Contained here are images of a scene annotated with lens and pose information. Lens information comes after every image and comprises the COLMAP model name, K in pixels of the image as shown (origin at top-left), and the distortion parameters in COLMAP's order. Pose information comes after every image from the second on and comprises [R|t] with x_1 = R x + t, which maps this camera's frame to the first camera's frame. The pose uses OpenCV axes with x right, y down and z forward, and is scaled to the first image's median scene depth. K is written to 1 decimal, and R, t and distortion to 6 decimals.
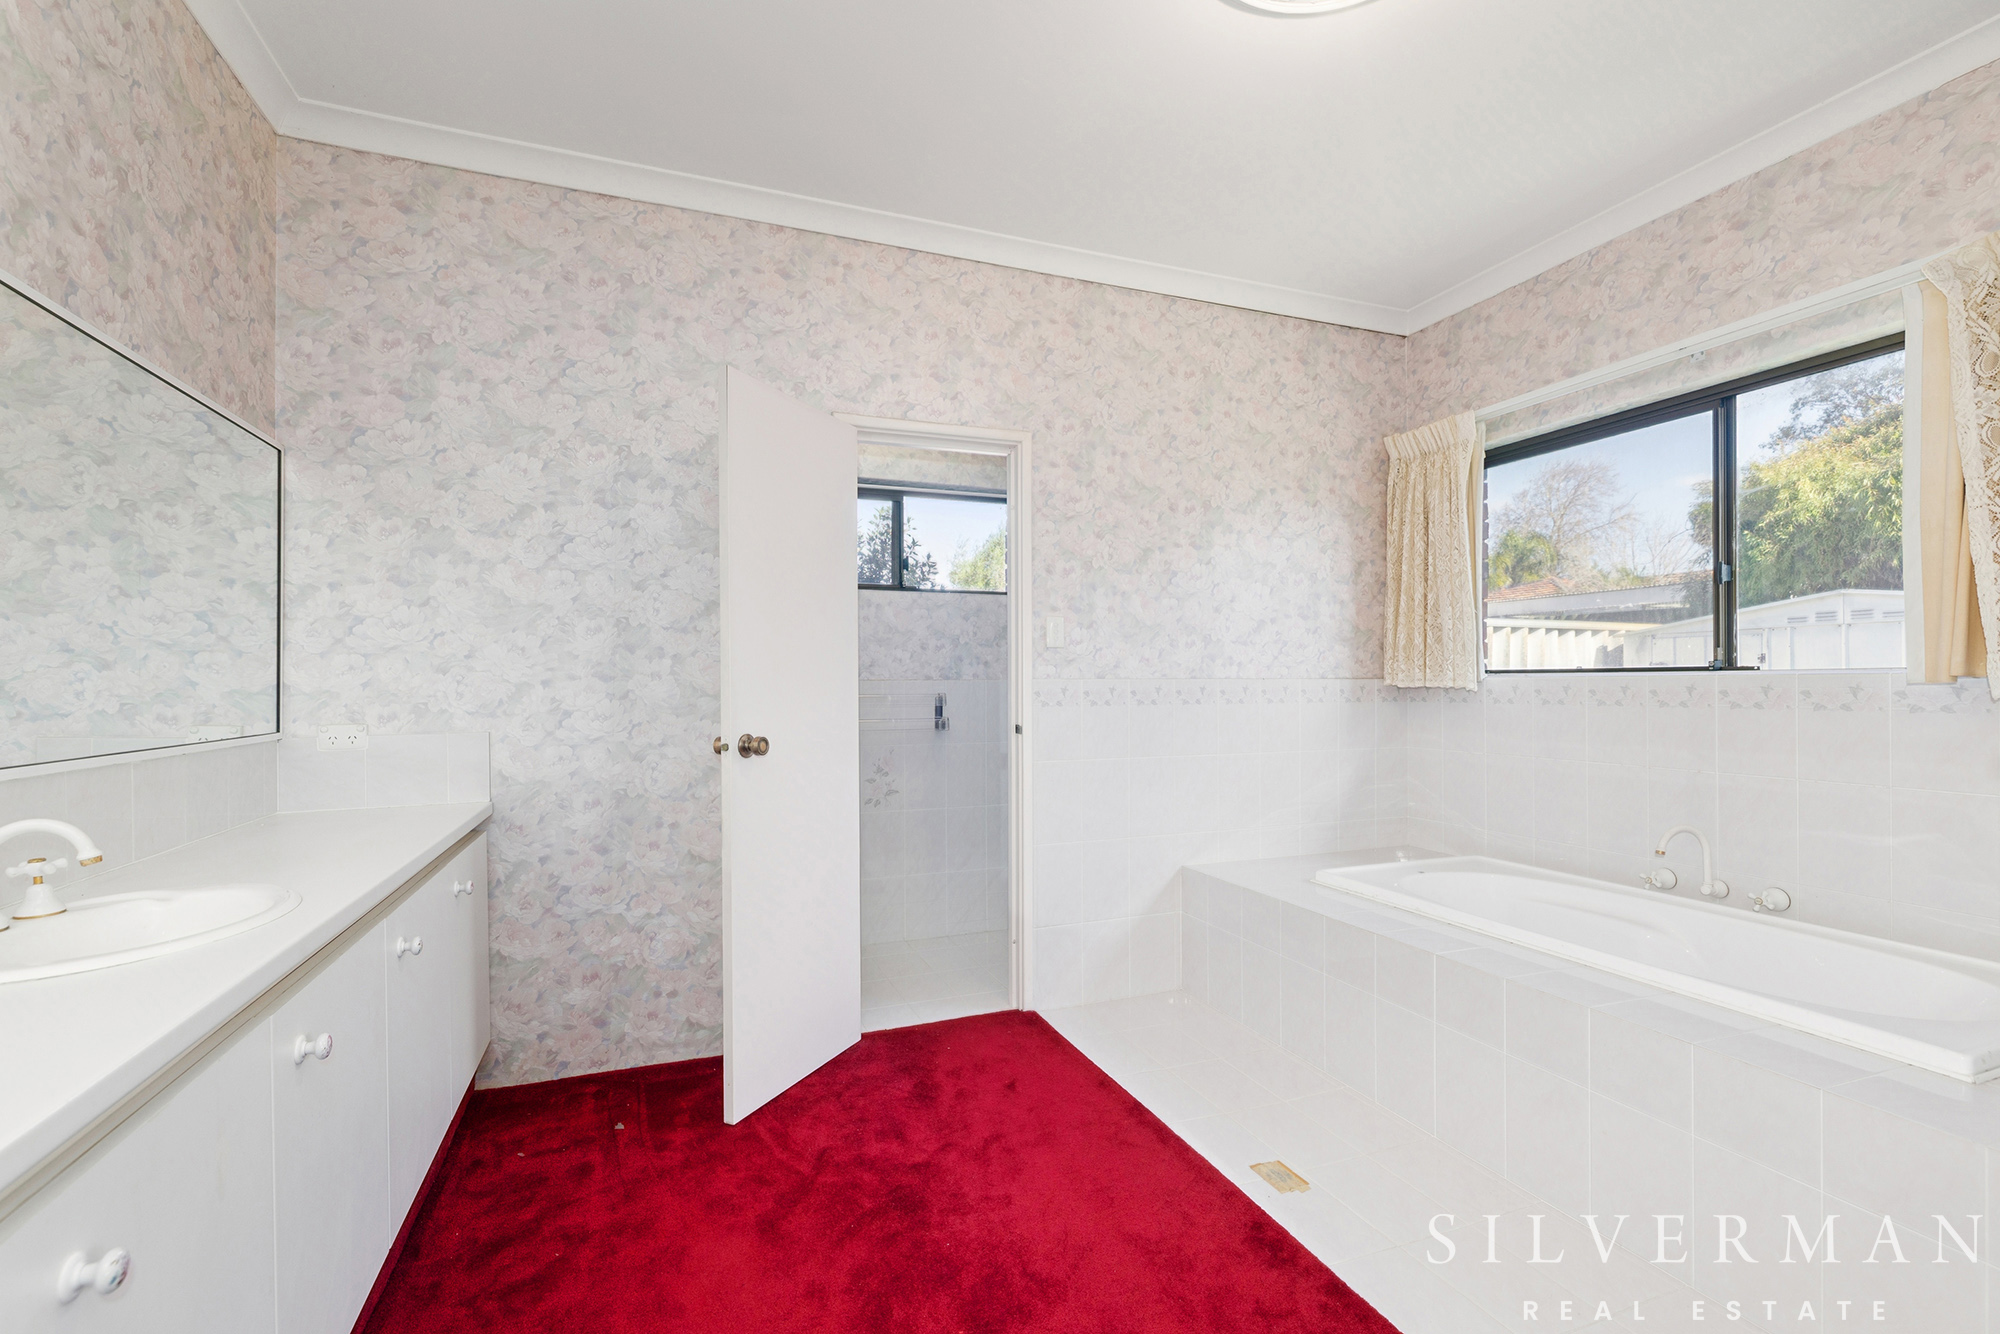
lens RADIAL K [[864.2, 0, 989.8], [0, 864.2, 684.2], [0, 0, 1]] dist [-0.001653, 0.001270]
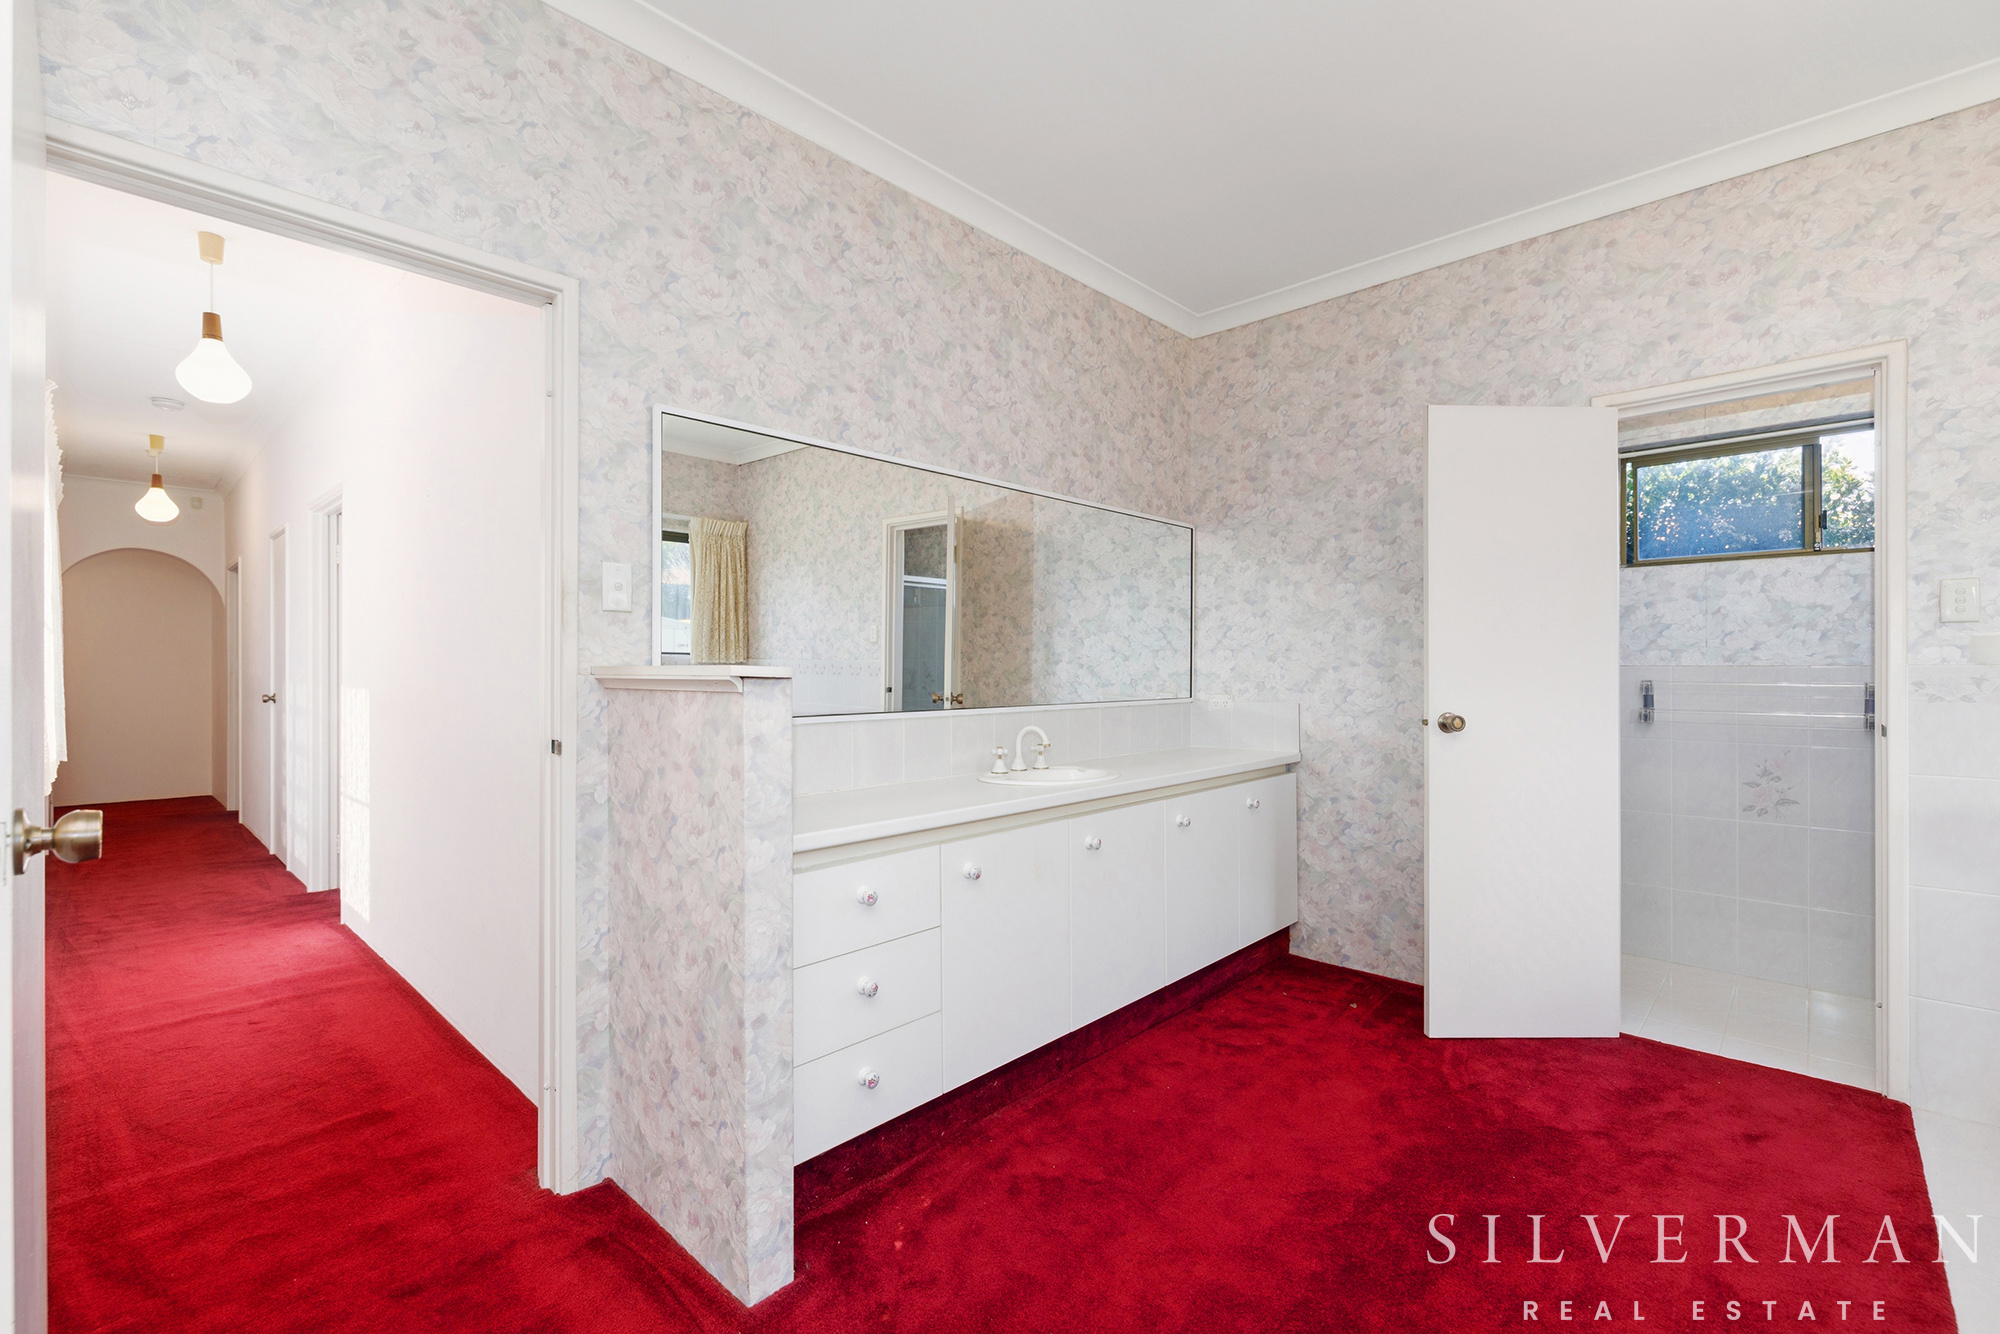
lens RADIAL K [[864.2, 0, 996.8], [0, 864.2, 662.9], [0, 0, 1]] dist [-0.001653, 0.001270]
pose [[0.433180, -0.002825, -0.901303, 0.473153], [-0.003315, 0.999983, -0.004727, -0.001902], [0.901301, 0.005035, 0.433164, -0.056654]]
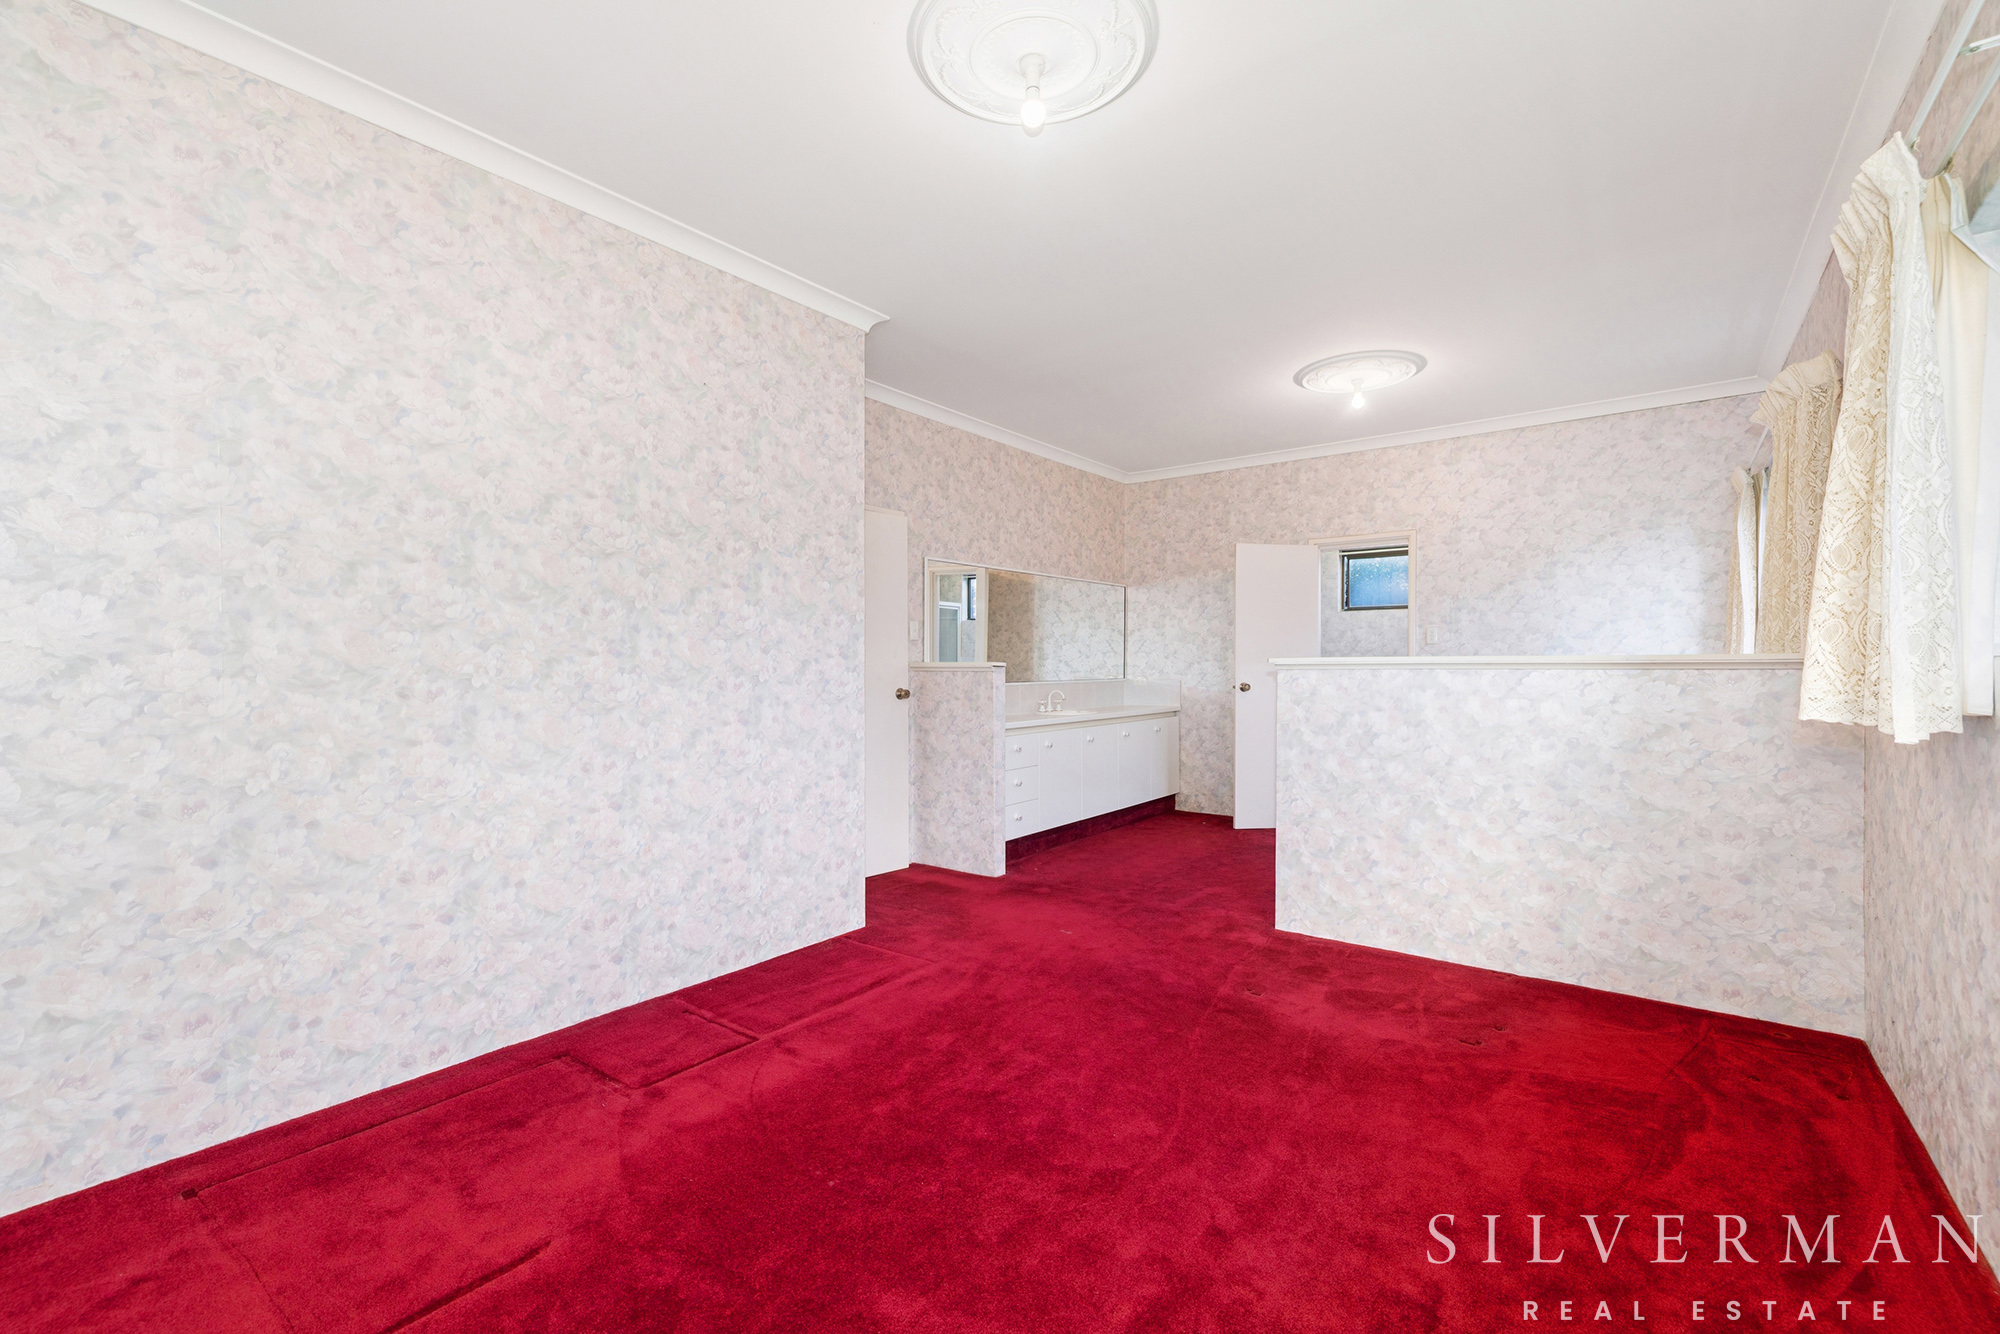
lens RADIAL K [[864.2, 0, 991.7], [0, 864.2, 667.3], [0, 0, 1]] dist [-0.001653, 0.001270]
pose [[0.527060, 0.008827, -0.849782, 1.417207], [-0.003603, 0.999960, 0.008152, -0.006270], [0.849820, -0.001235, 0.527071, -0.942849]]
